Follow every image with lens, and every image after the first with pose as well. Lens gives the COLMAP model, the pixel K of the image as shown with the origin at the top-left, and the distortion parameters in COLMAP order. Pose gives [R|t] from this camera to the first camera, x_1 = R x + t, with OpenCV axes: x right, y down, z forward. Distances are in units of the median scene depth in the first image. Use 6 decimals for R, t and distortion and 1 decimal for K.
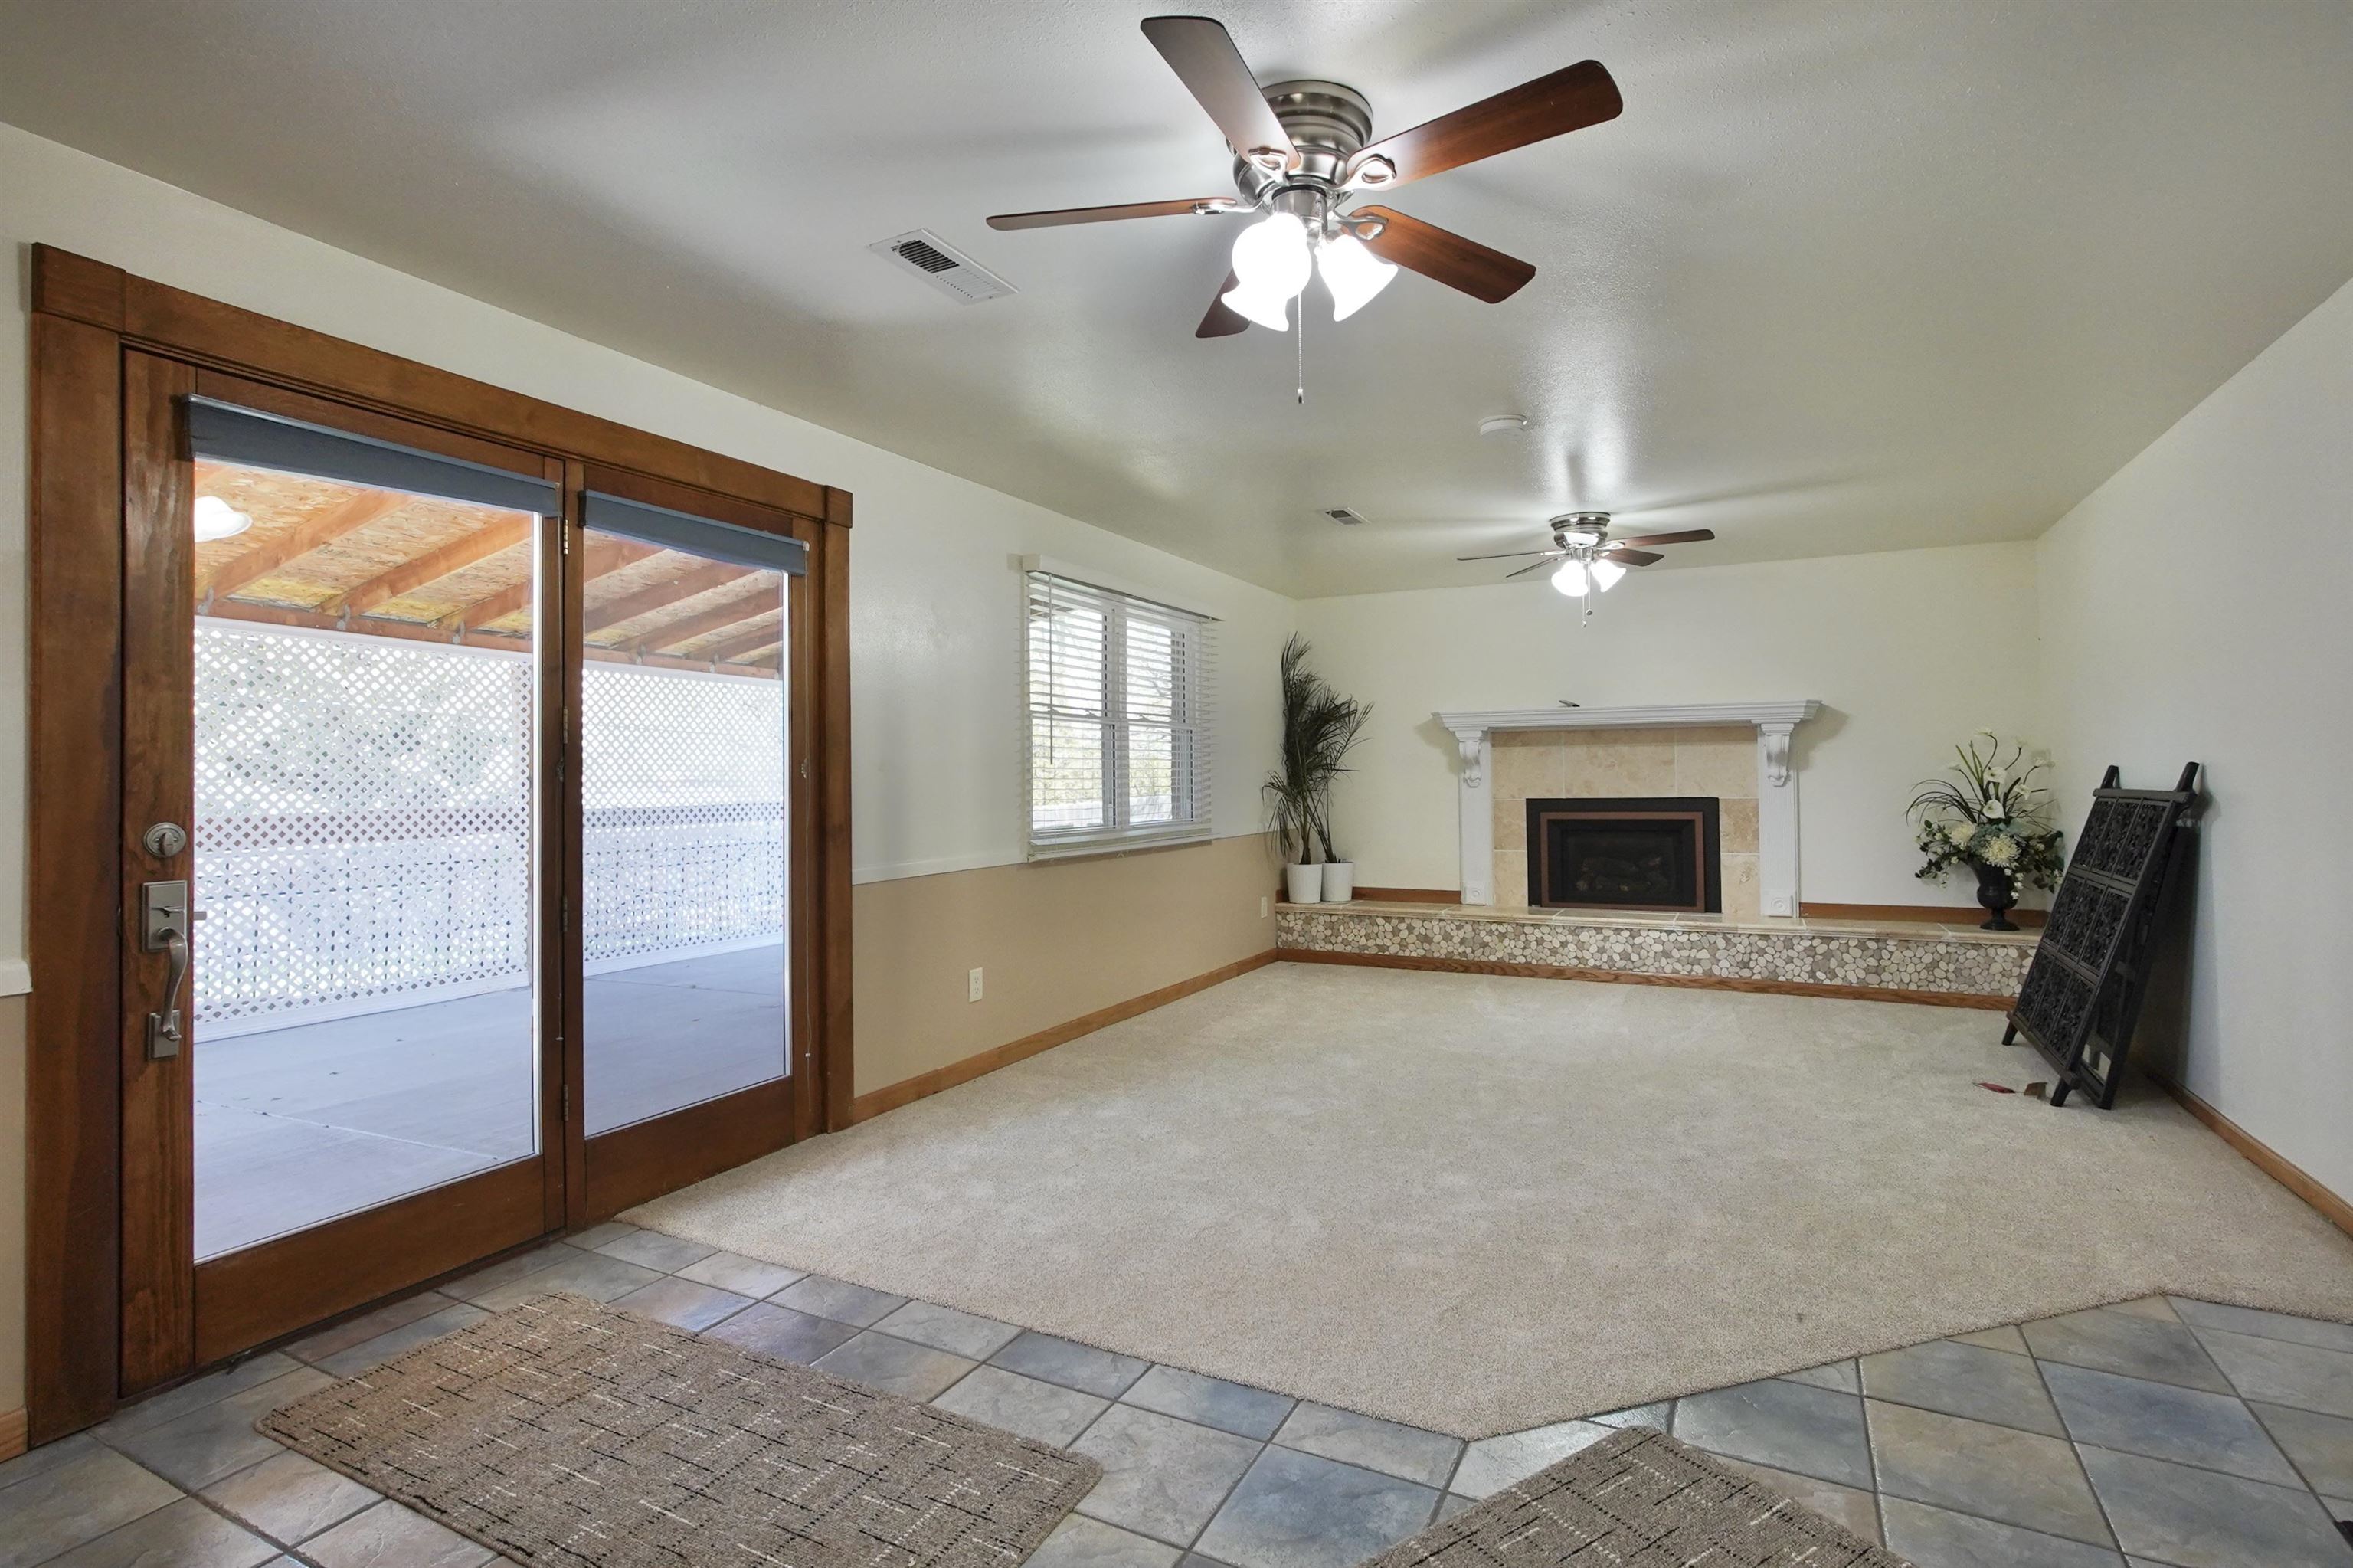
lens RADIAL K [[1124.4, 0, 1184.2], [0, 1124.4, 766.3], [0, 0, 1]] dist [-0.023058, 0.011369]
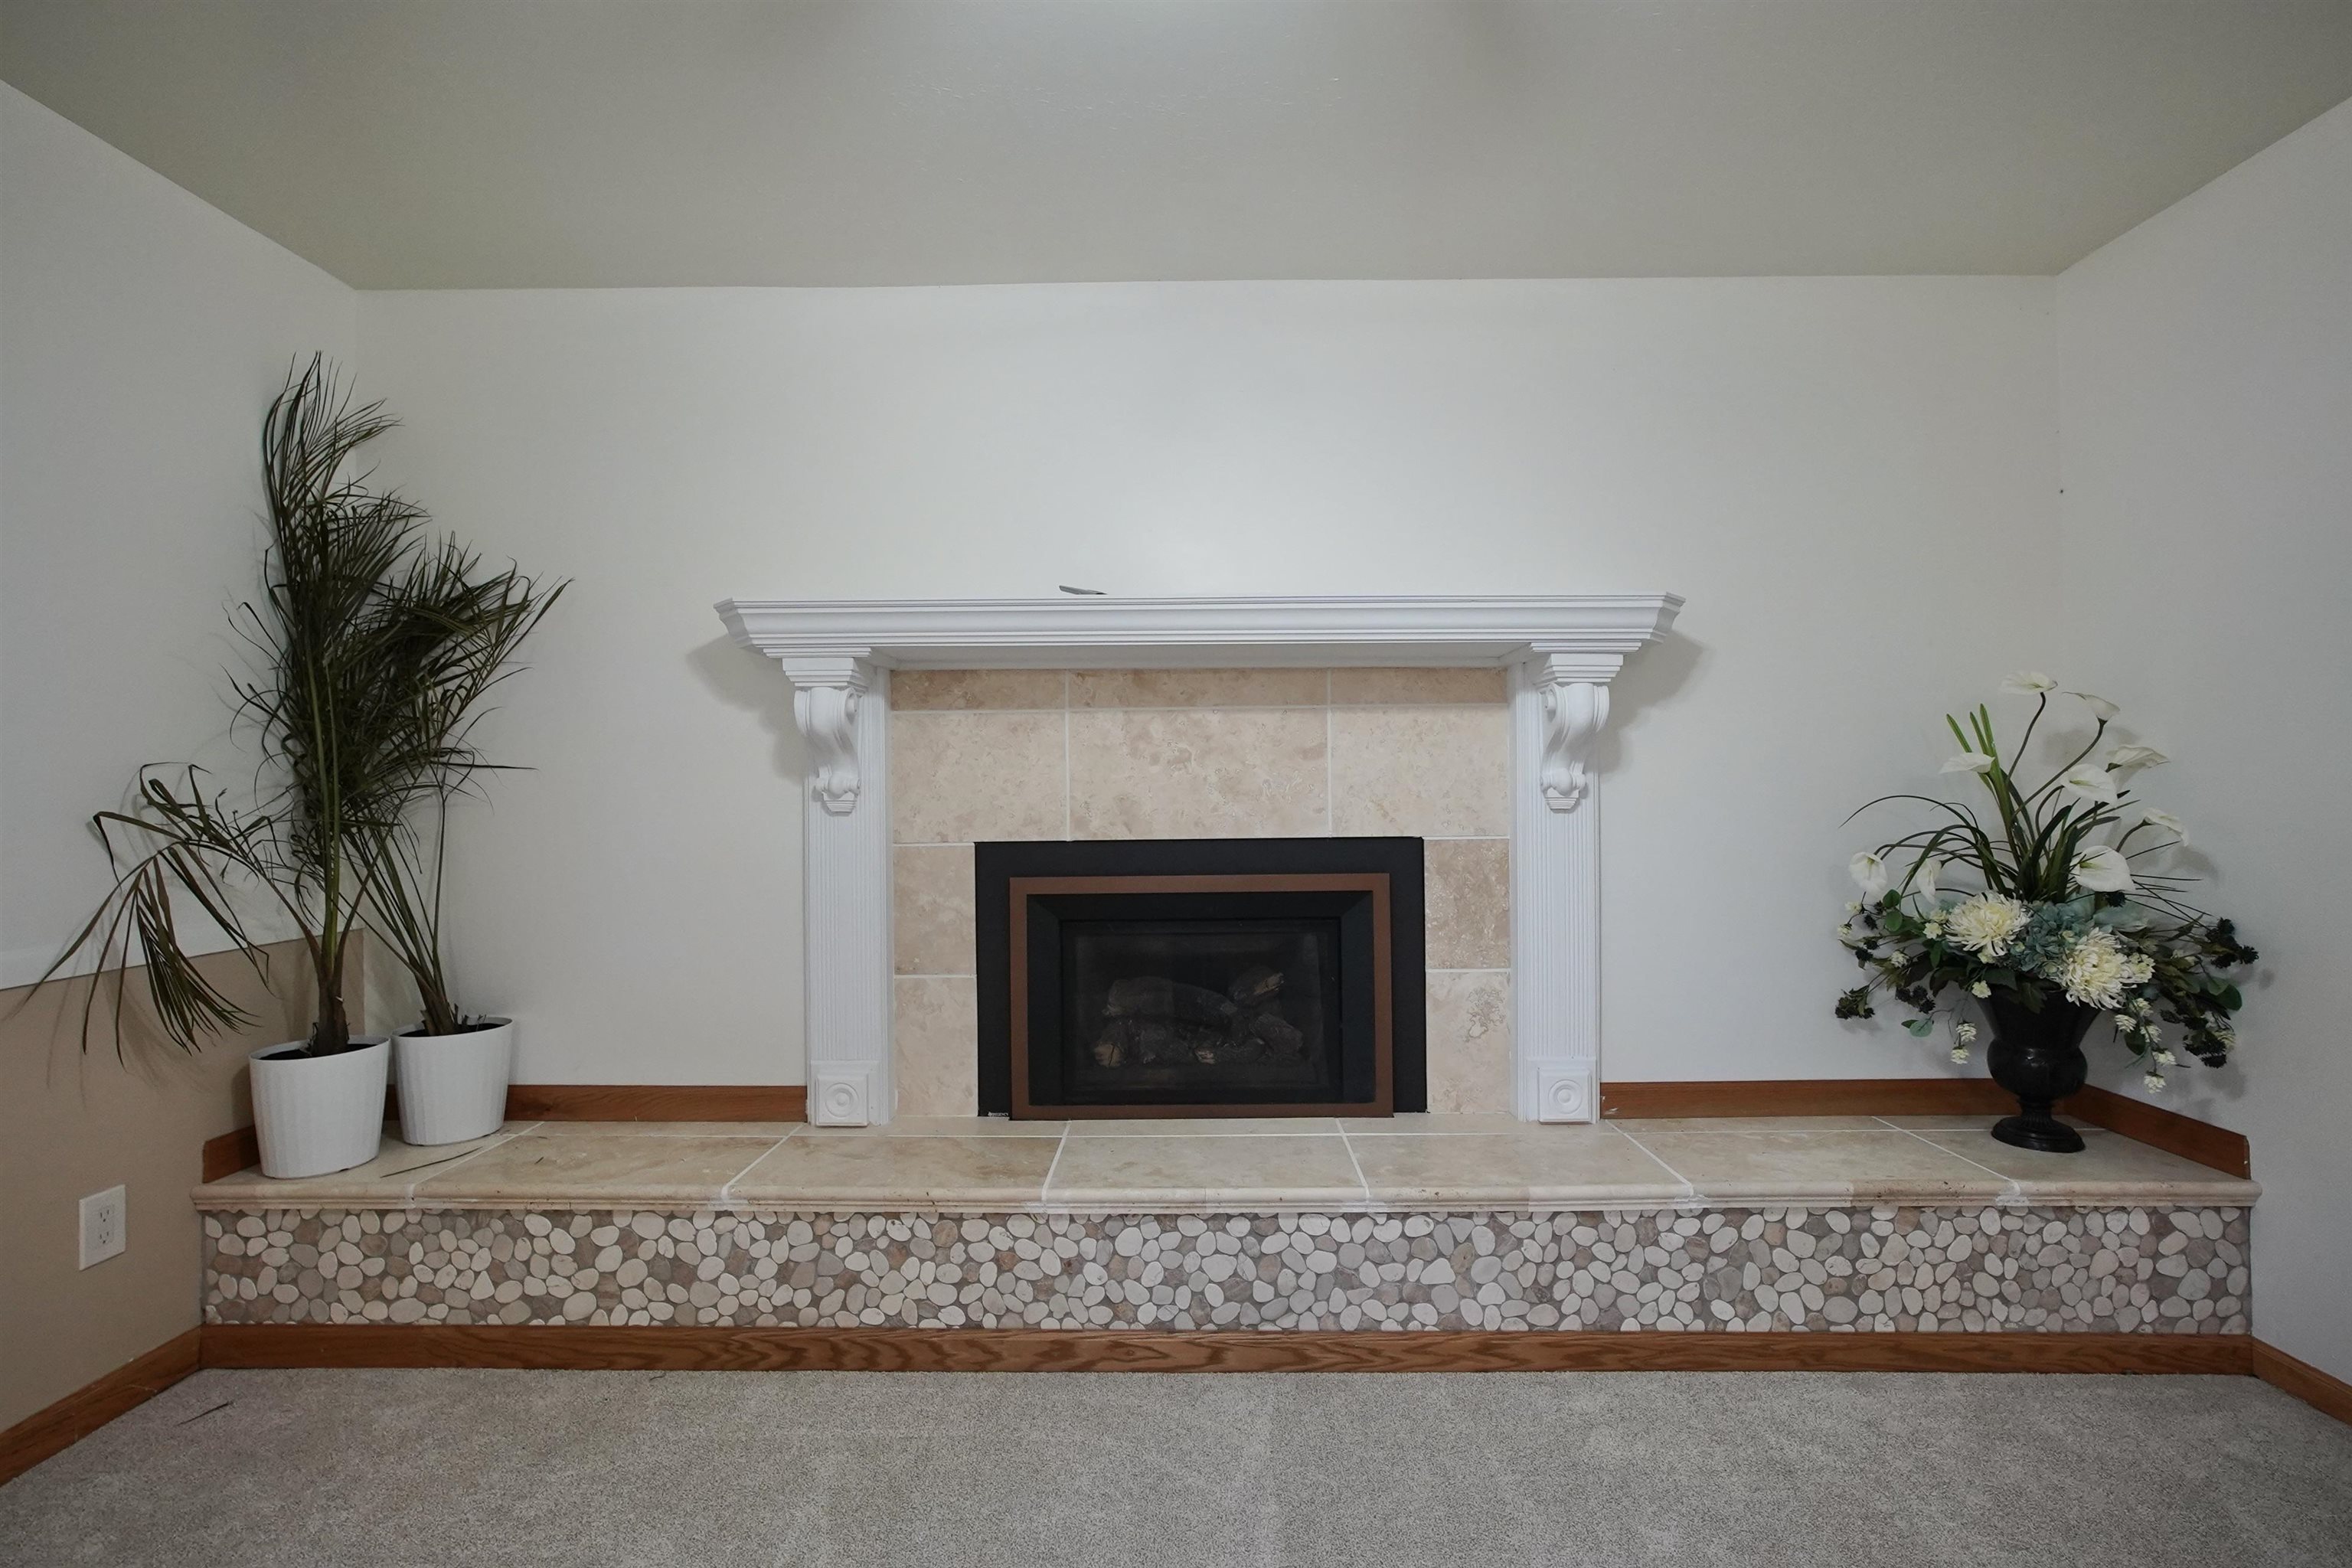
lens RADIAL K [[1071.1, 0, 1177.7], [0, 1071.1, 785.5], [0, 0, 1]] dist [-0.021231, 0.007168]
pose [[0.898129, 0.004488, 0.439709, 0.230116], [-0.006346, 0.999976, 0.002755, 0.008441], [-0.439686, -0.005265, 0.898136, 0.715004]]
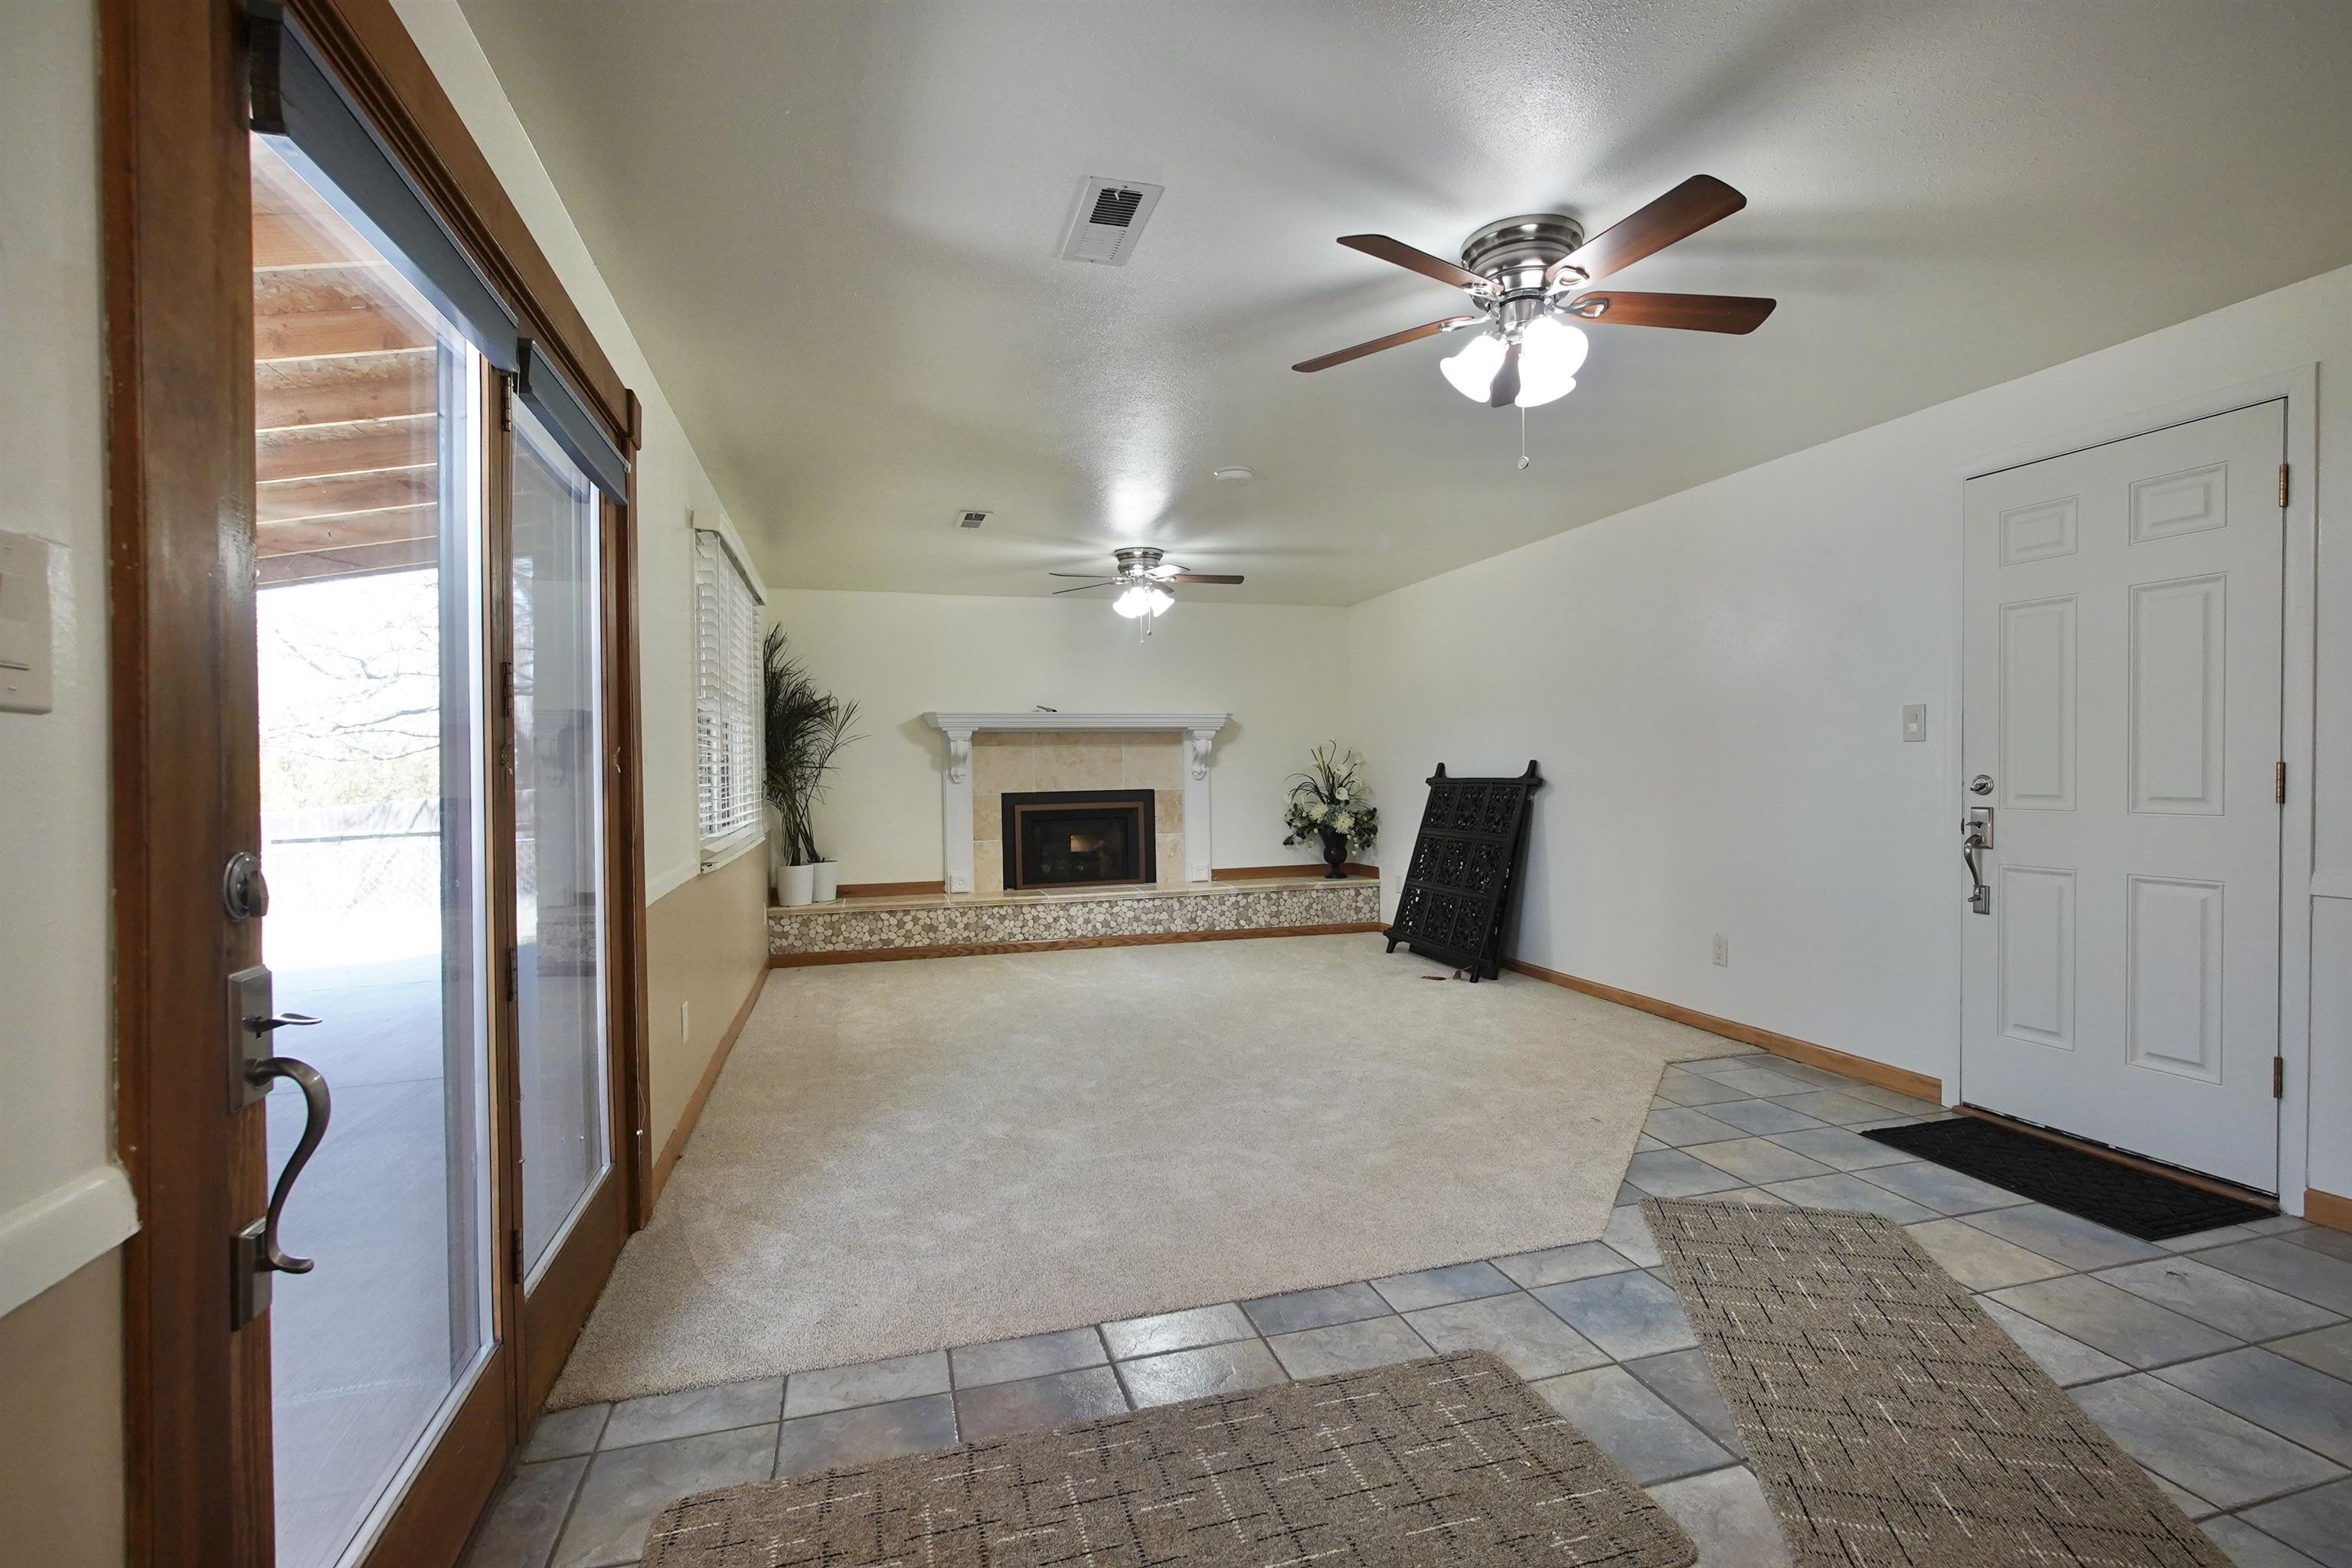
lens RADIAL K [[1071.1, 0, 1177.7], [0, 1071.1, 785.5], [0, 0, 1]] dist [-0.021231, 0.007168]
pose [[0.727883, -0.011753, 0.685600, -0.329596], [0.000790, 0.999867, 0.016303, 0.004739], [-0.685700, -0.011325, 0.727796, 0.127712]]
